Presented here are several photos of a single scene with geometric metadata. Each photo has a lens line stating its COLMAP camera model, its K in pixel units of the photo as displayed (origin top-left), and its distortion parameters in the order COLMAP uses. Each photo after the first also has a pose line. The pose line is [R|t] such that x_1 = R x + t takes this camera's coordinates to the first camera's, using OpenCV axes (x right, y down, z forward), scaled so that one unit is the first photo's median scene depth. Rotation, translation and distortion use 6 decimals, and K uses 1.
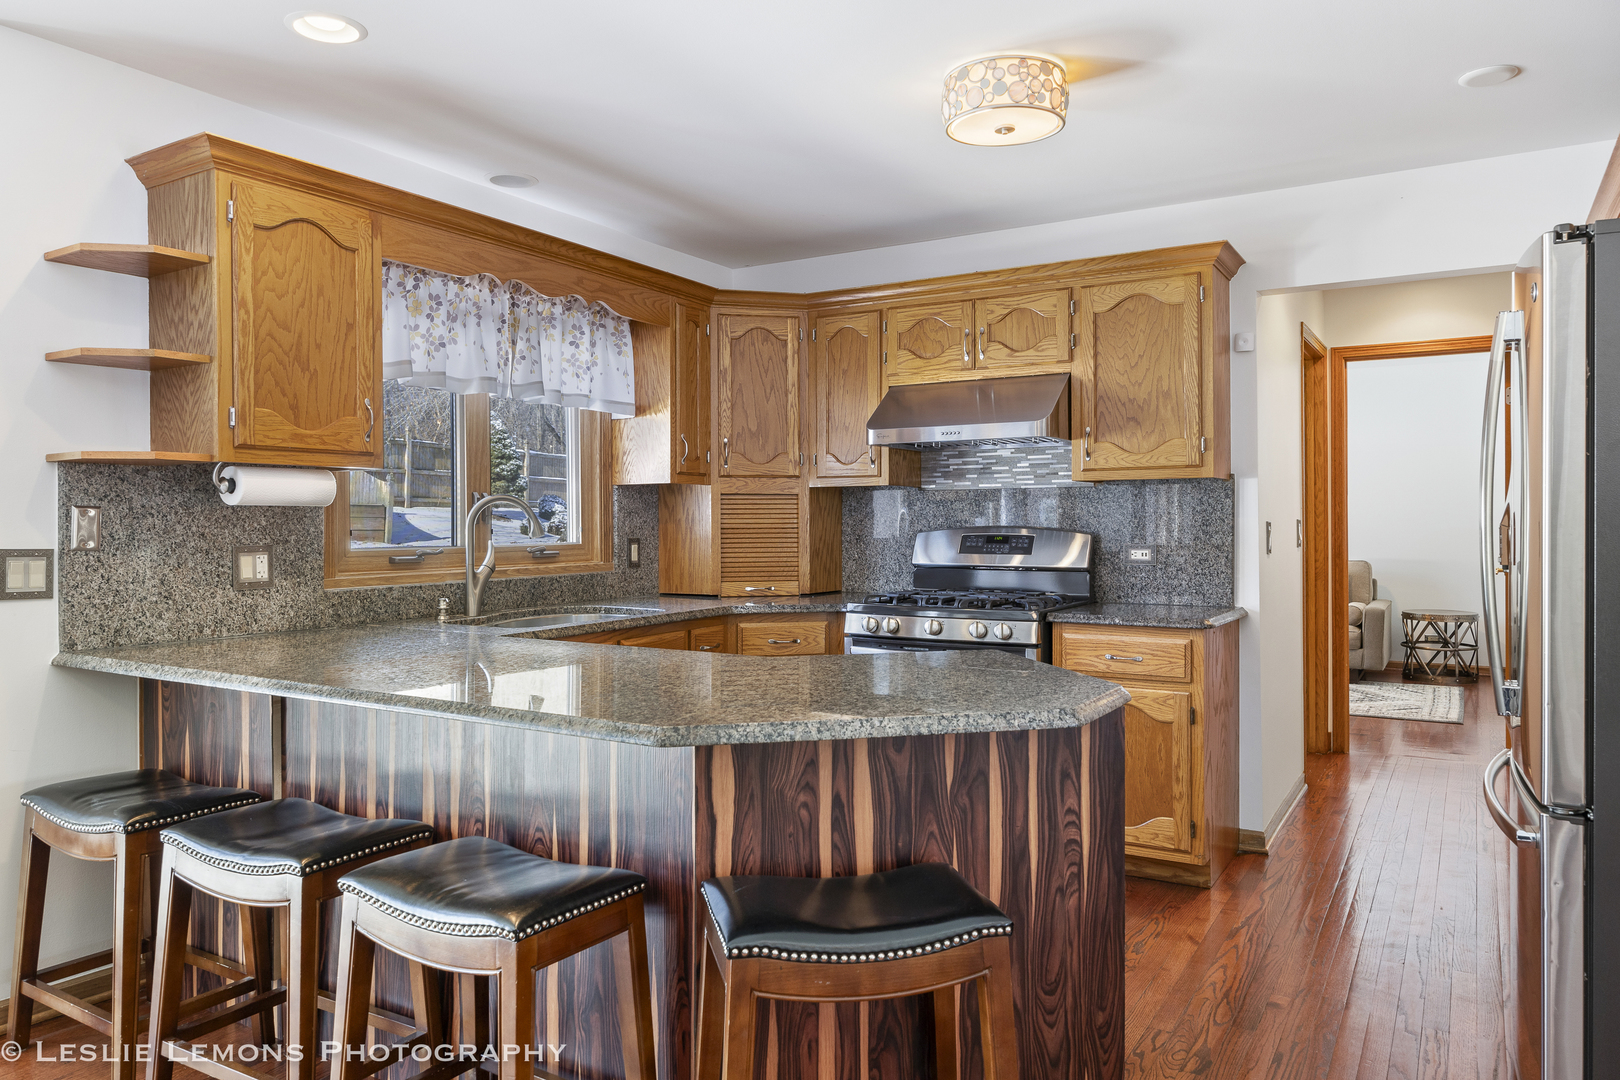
lens RADIAL K [[1111.9, 0, 815.7], [0, 1111.9, 532.4], [0, 0, 1]] dist [0.000238, -0.002371]
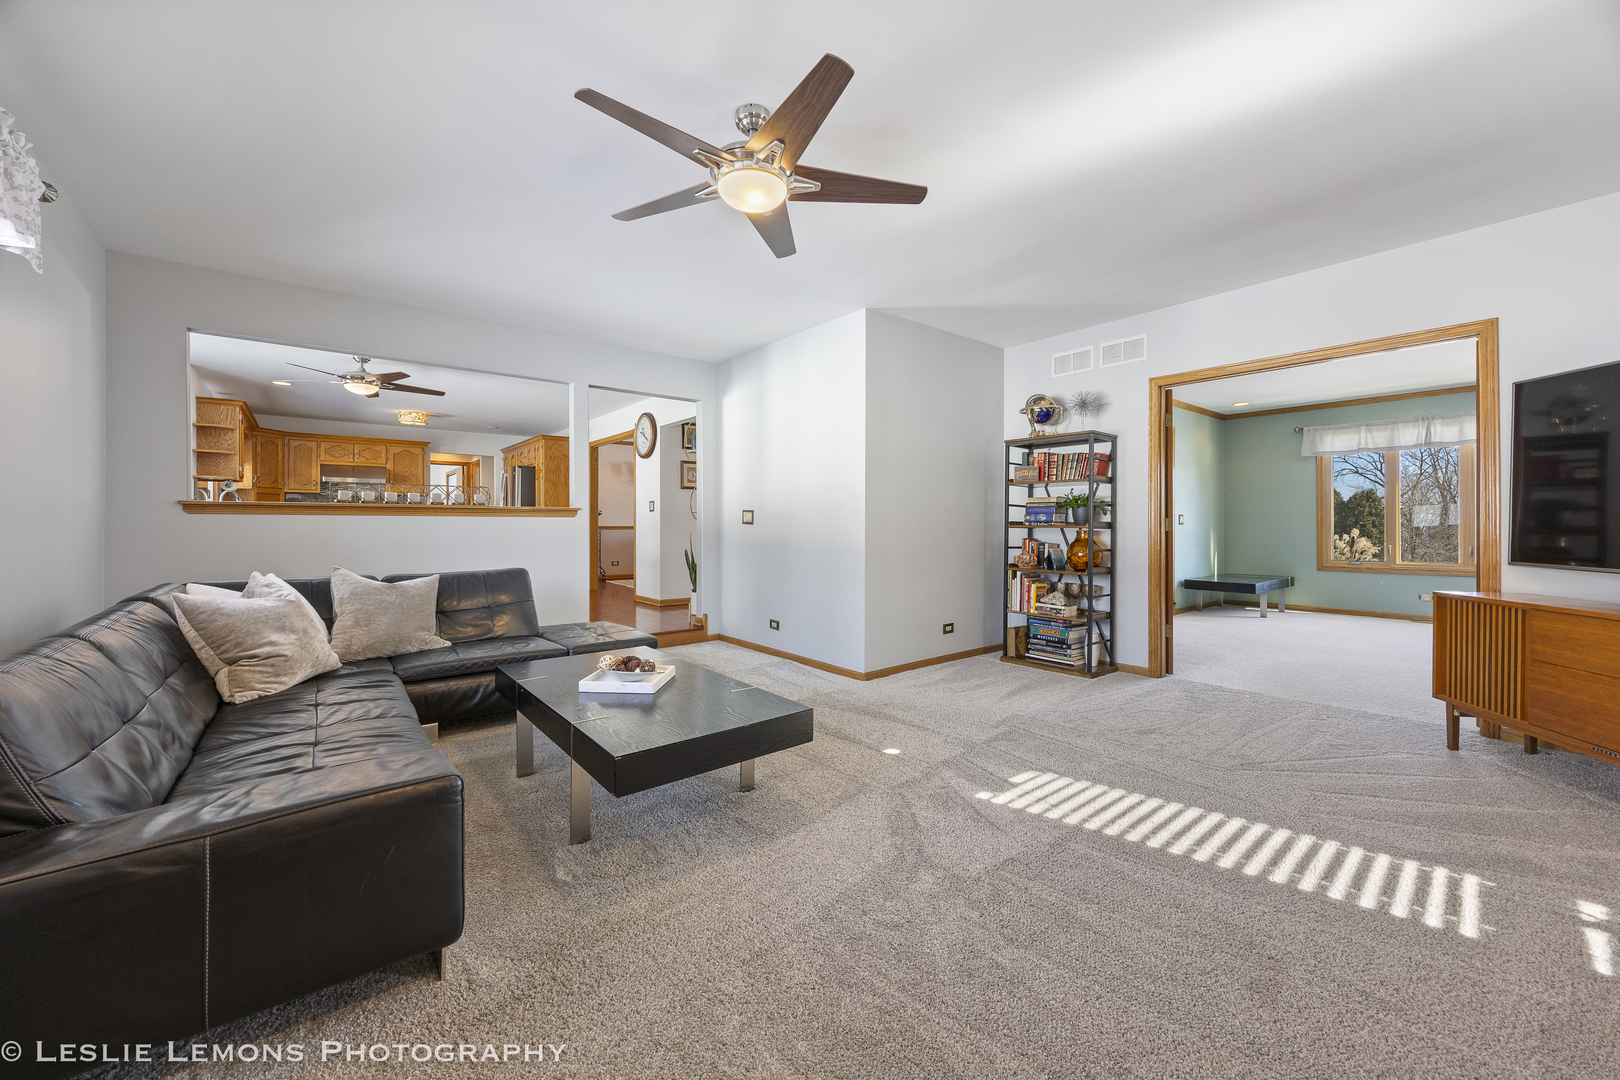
lens RADIAL K [[628.1, 0, 810.8], [0, 628.1, 527.0], [0, 0, 1]] dist [0.002368, 0.000336]
pose [[0.338717, -0.001845, 0.940887, -1.535653], [0.000573, 0.999998, 0.001755, 0.078589], [-0.940888, -0.000055, 0.338717, -1.337005]]
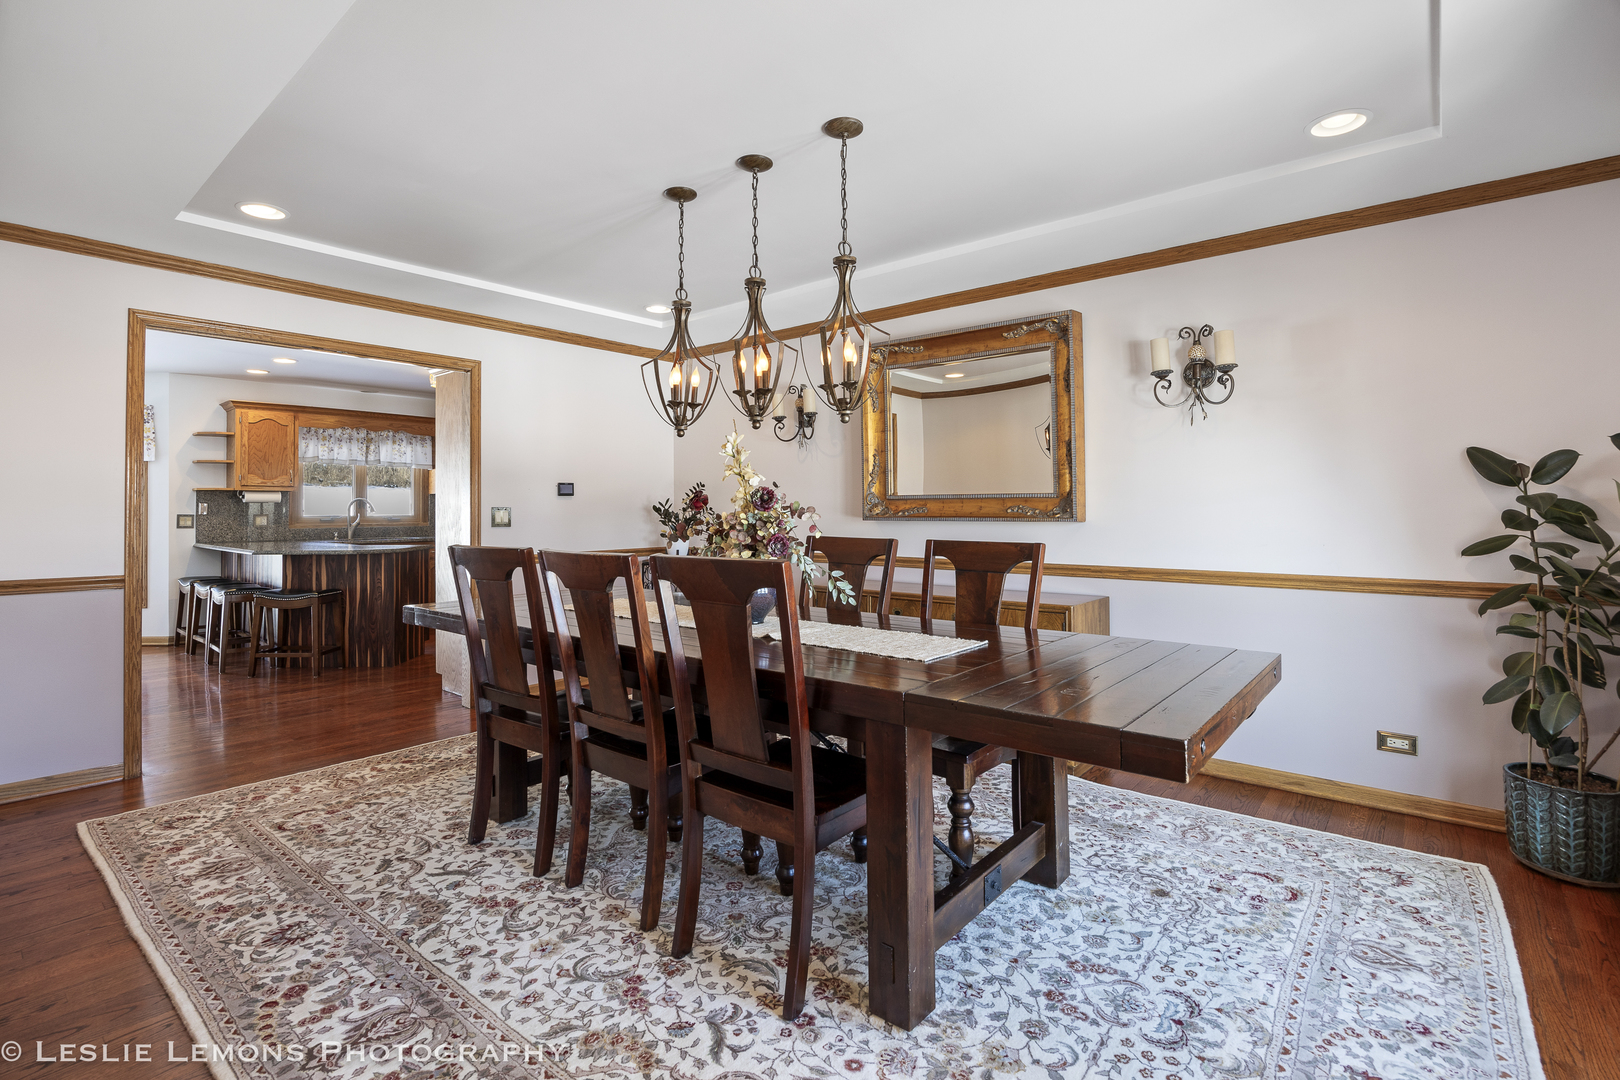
lens RADIAL K [[751.1, 0, 811.6], [0, 751.1, 503.1], [0, 0, 1]] dist [0.000247, 0.000076]
pose [[0.986174, -0.002312, -0.165695, 1.296399], [-0.000180, 0.999887, -0.015021, 0.010747], [0.165711, 0.014844, 0.986063, -0.825258]]
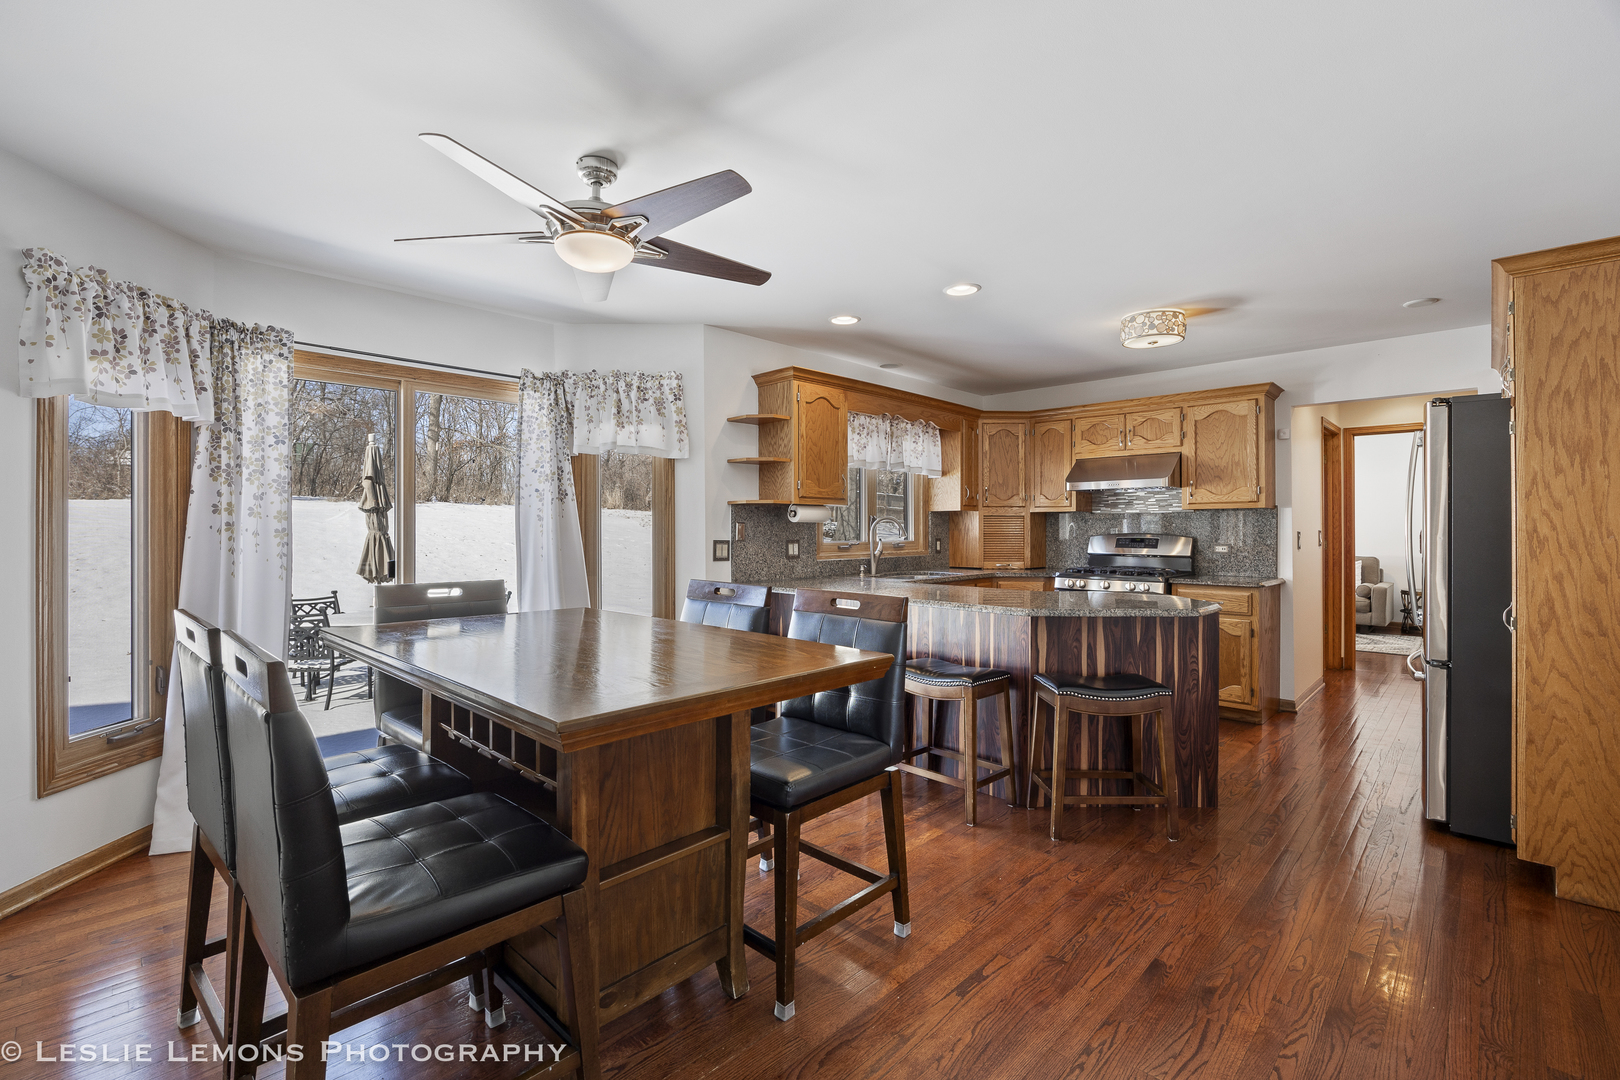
lens RADIAL K [[726.8, 0, 805.2], [0, 726.8, 531.0], [0, 0, 1]] dist [-0.012692, -0.000387]
pose [[0.974165, 0.004568, -0.225791, -0.127091], [-0.006400, 0.999952, -0.007383, 0.003931], [0.225746, 0.008637, 0.974148, -0.377944]]
